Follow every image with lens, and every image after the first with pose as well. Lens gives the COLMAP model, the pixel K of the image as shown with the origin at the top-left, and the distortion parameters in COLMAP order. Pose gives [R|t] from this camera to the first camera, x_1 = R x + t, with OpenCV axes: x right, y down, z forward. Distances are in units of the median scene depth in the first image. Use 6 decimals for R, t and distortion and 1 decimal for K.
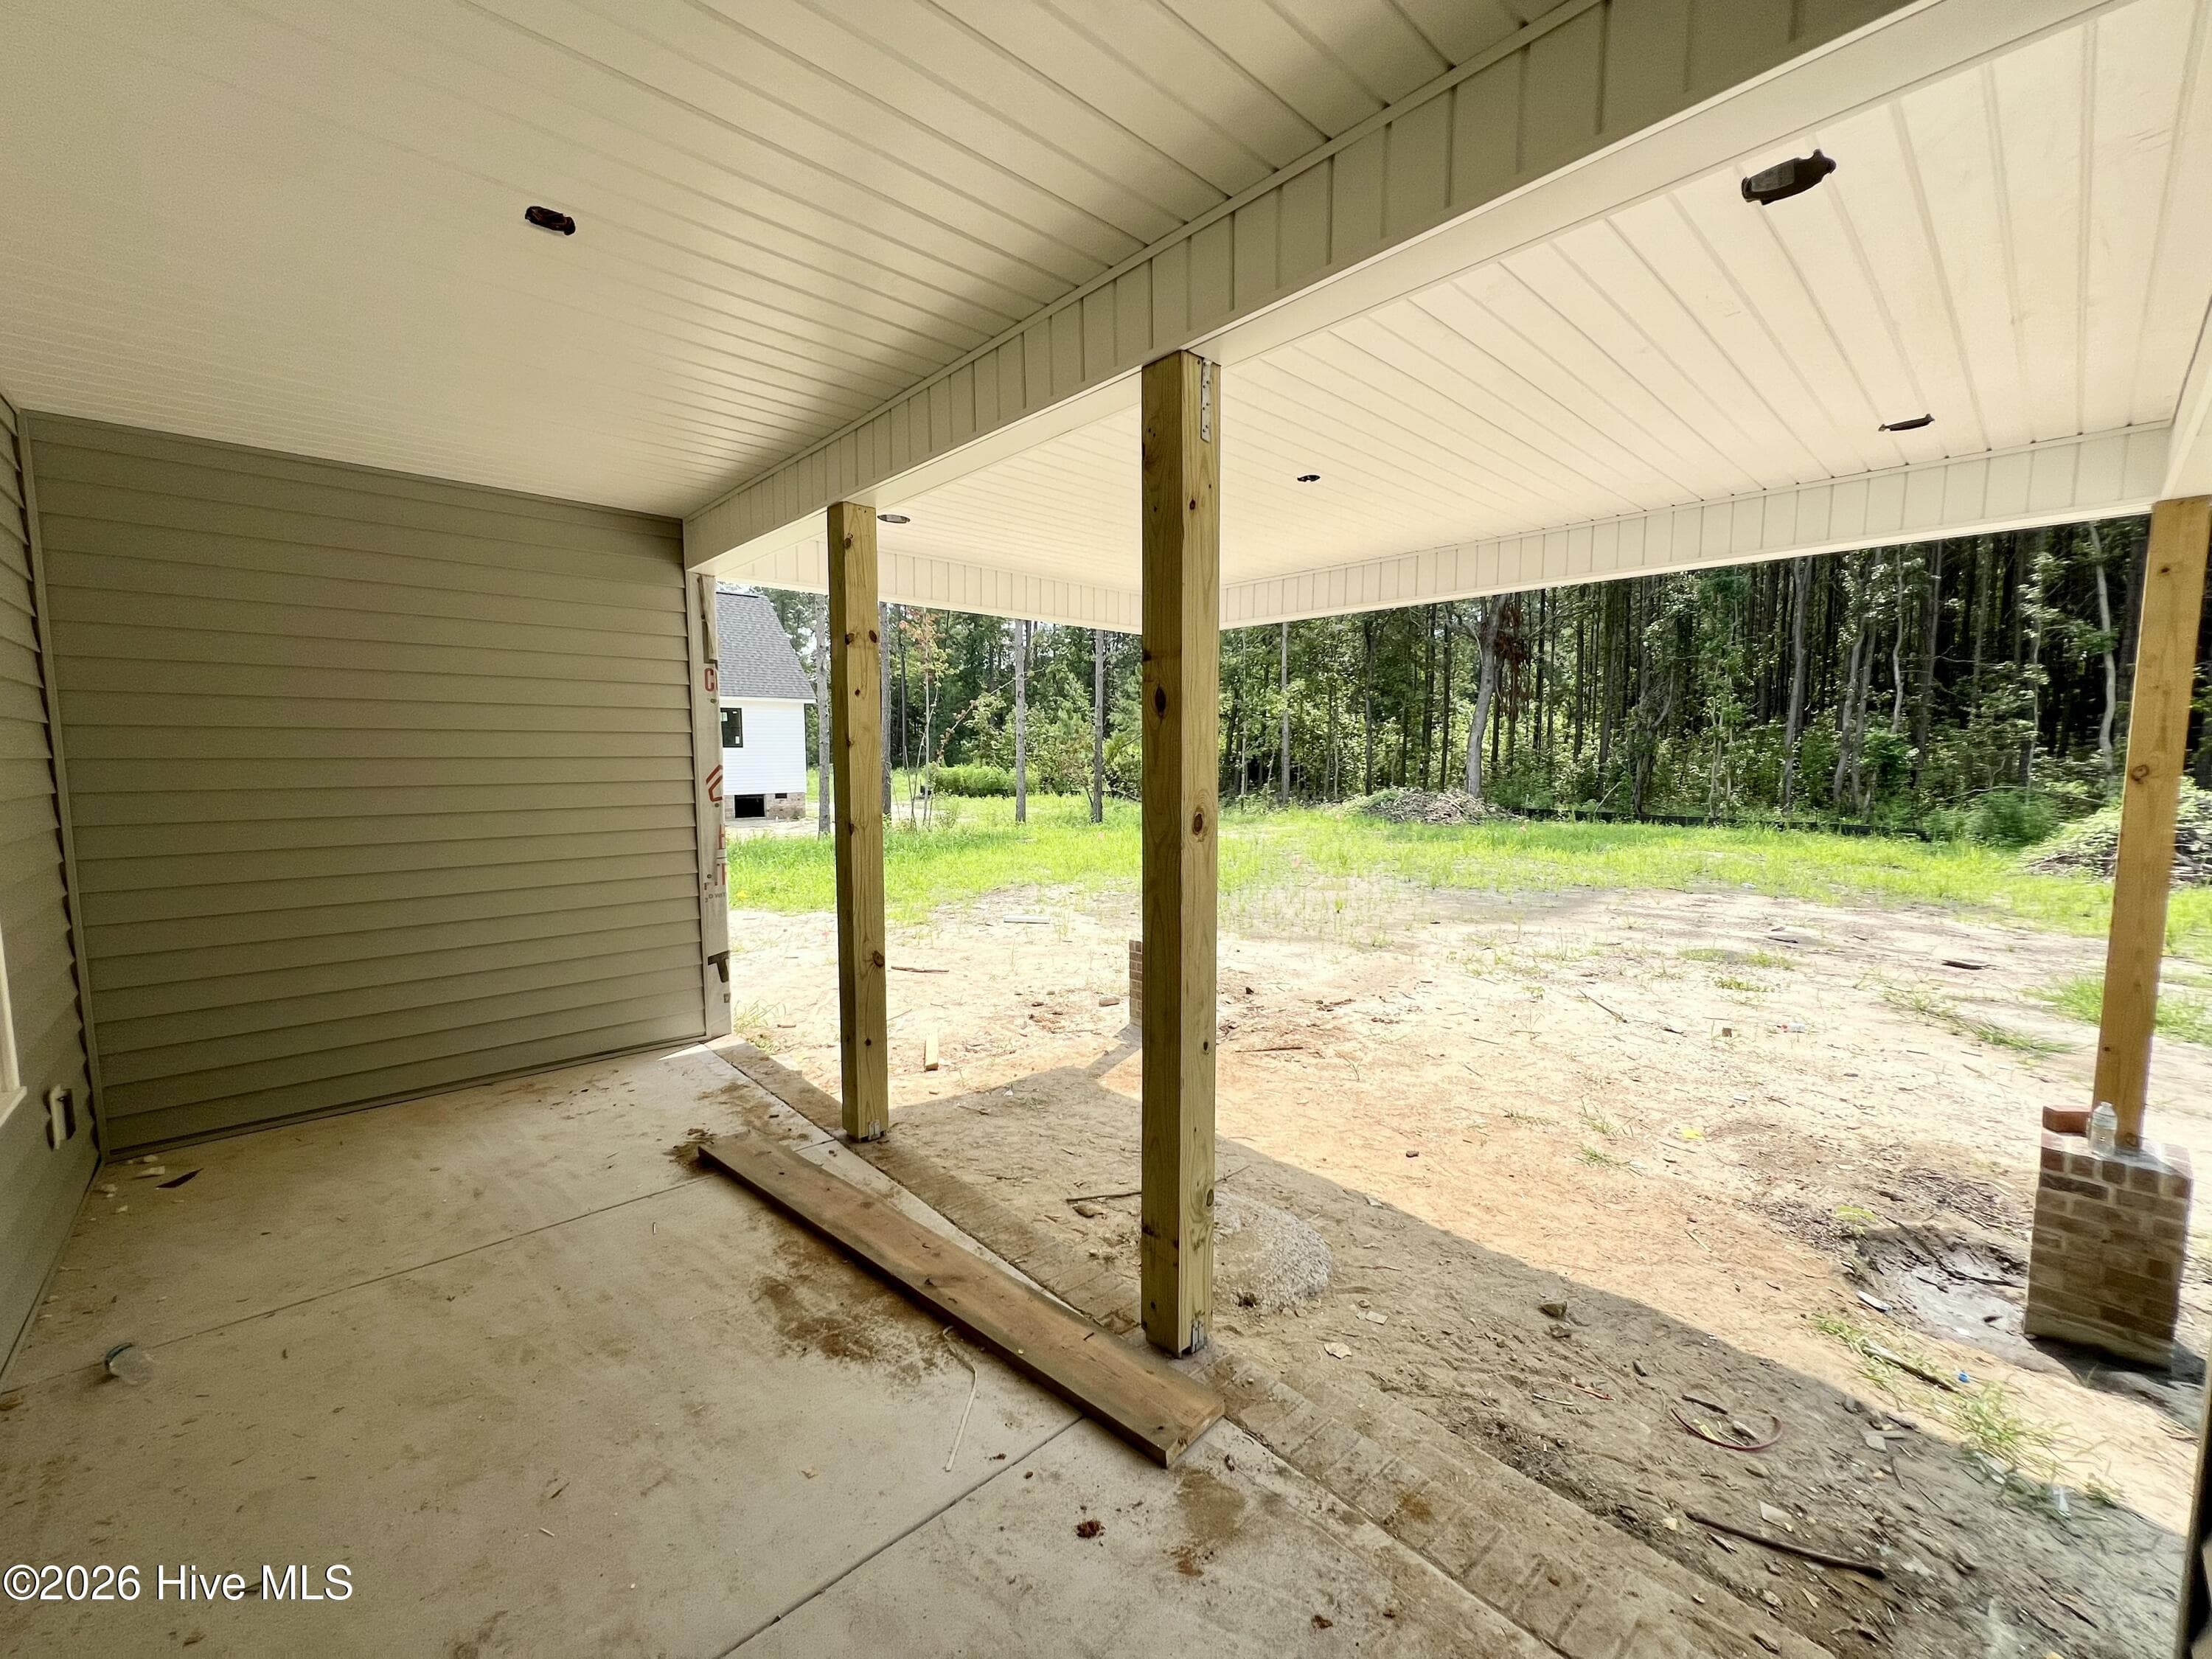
lens RADIAL K [[887.8, 0, 1103.3], [0, 887.8, 834.3], [0, 0, 1]] dist [-0.000869, -0.000326]
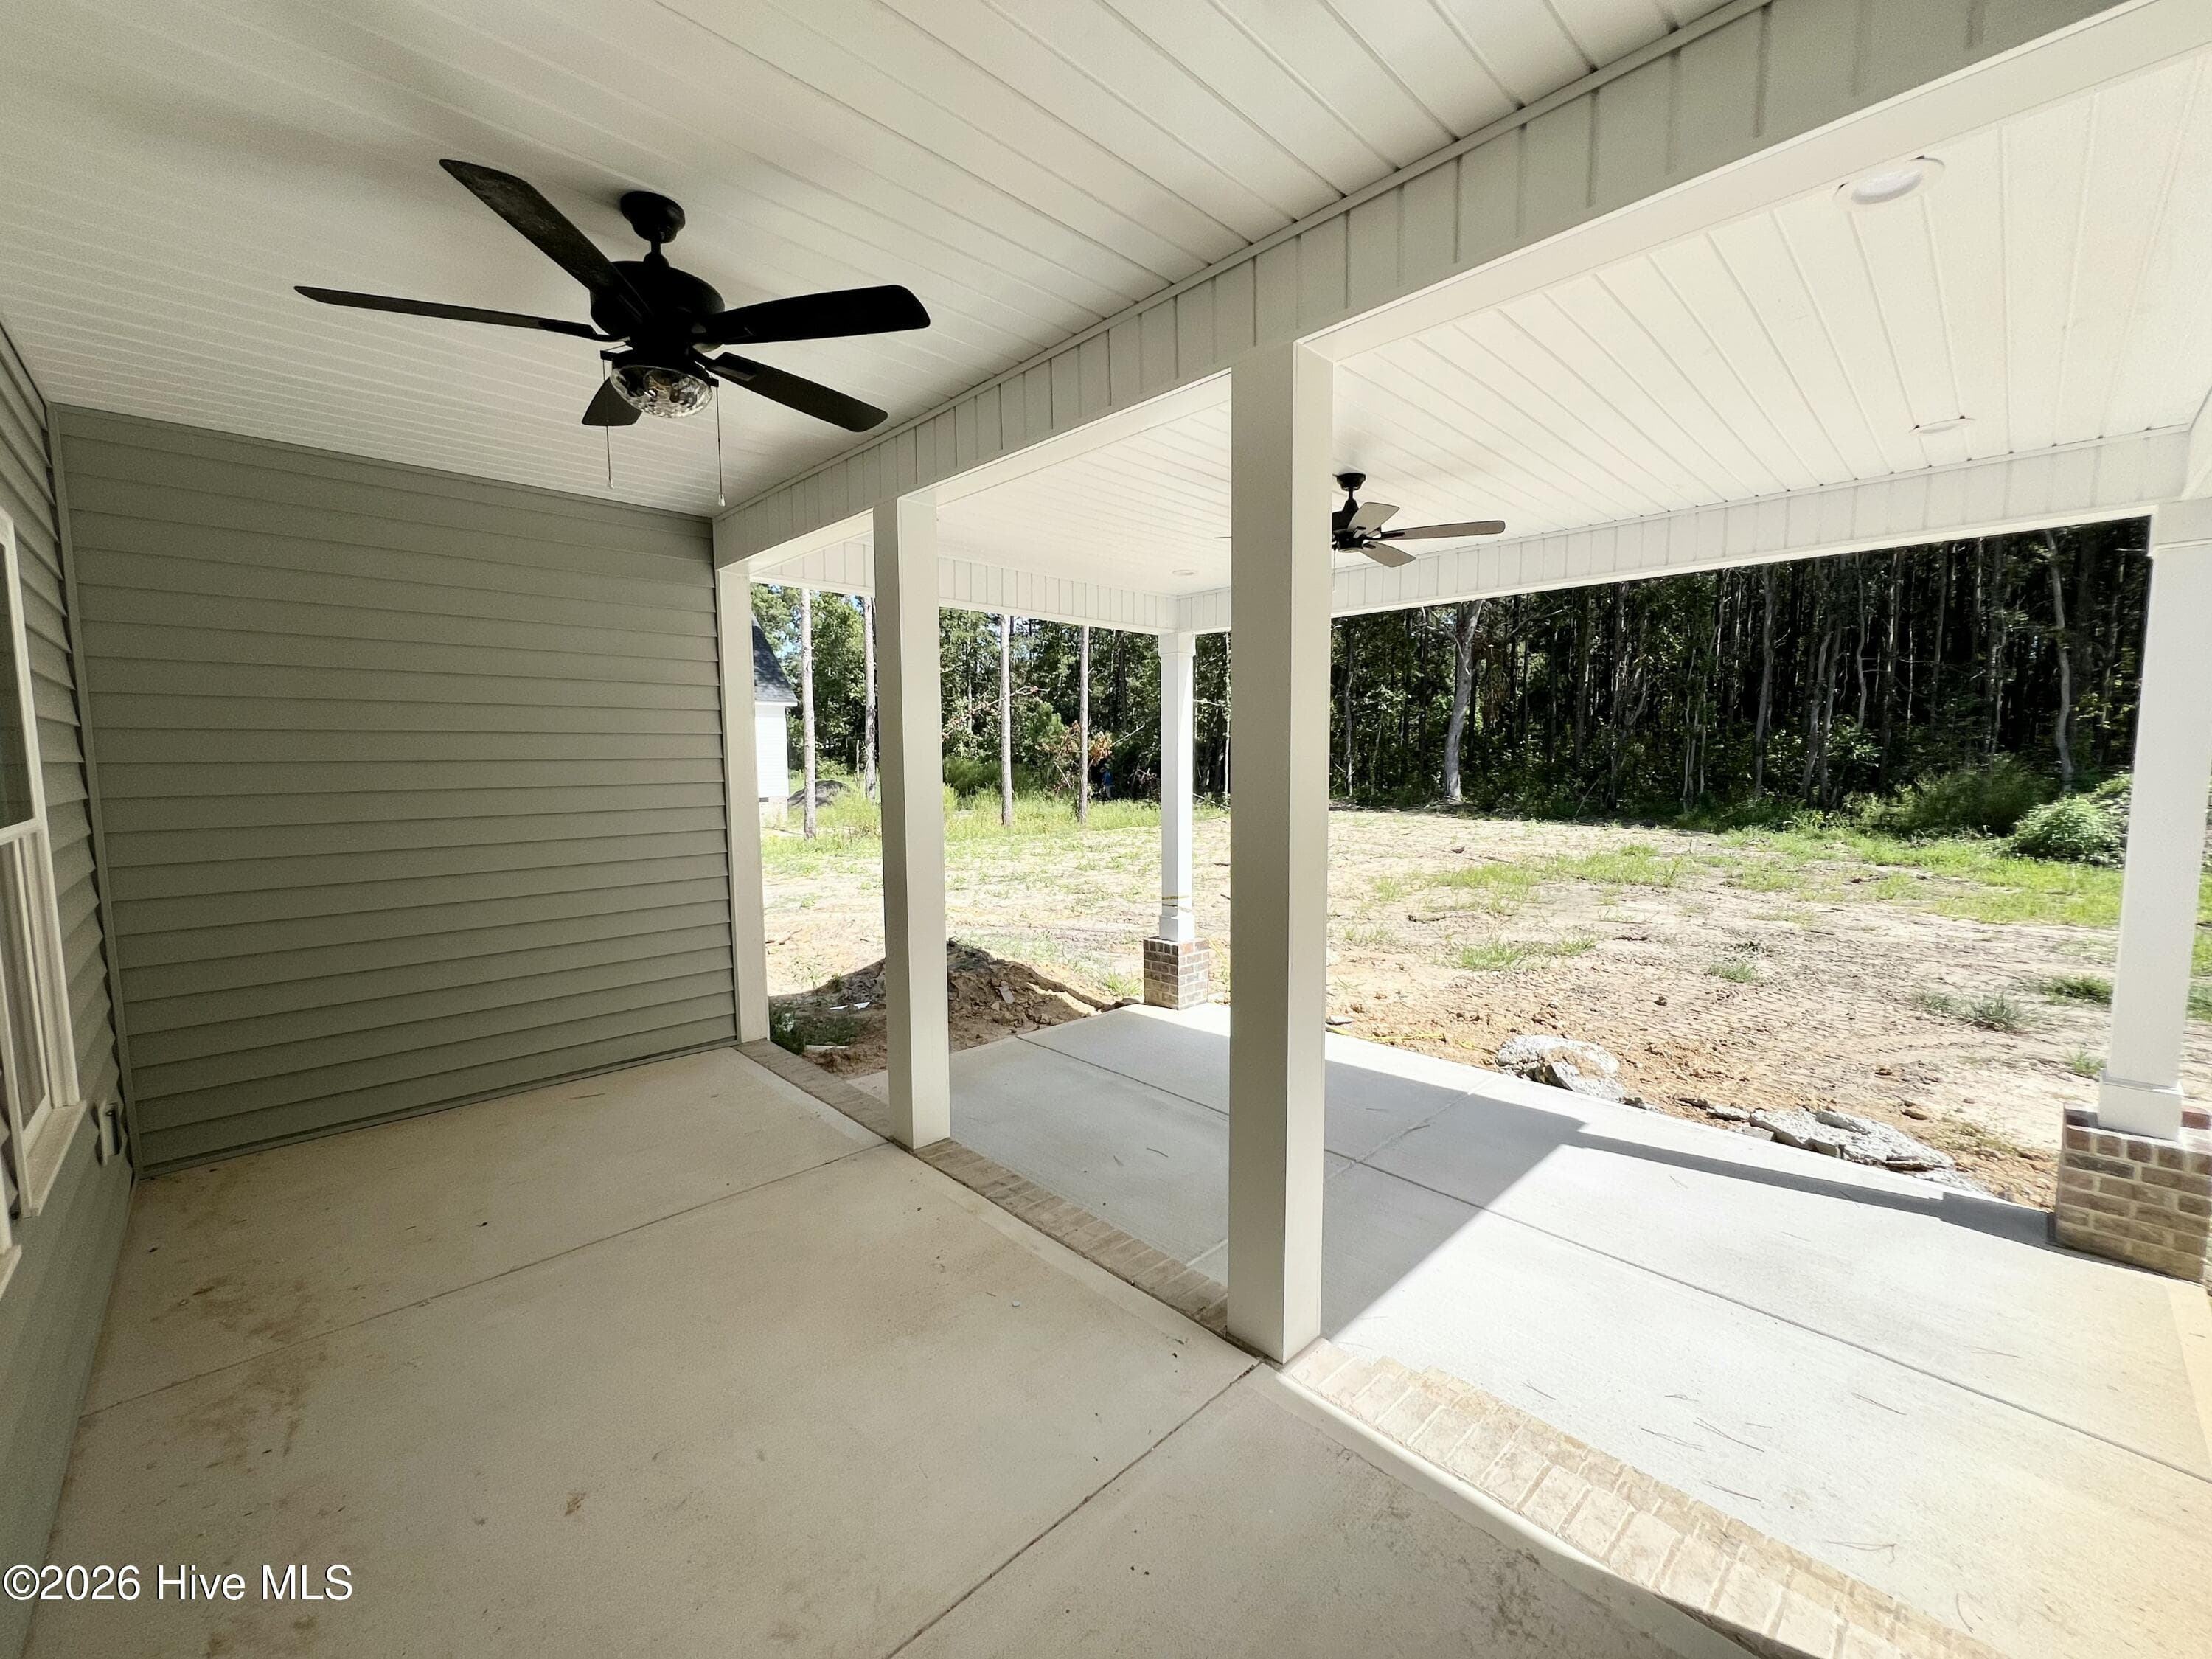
lens RADIAL K [[887.8, 0, 1103.3], [0, 887.8, 834.3], [0, 0, 1]] dist [-0.000869, -0.000326]
pose [[0.999508, -0.008442, 0.030200, -0.111147], [0.008552, 0.999957, -0.003540, 0.006163], [-0.030169, 0.003797, 0.999538, 0.001263]]
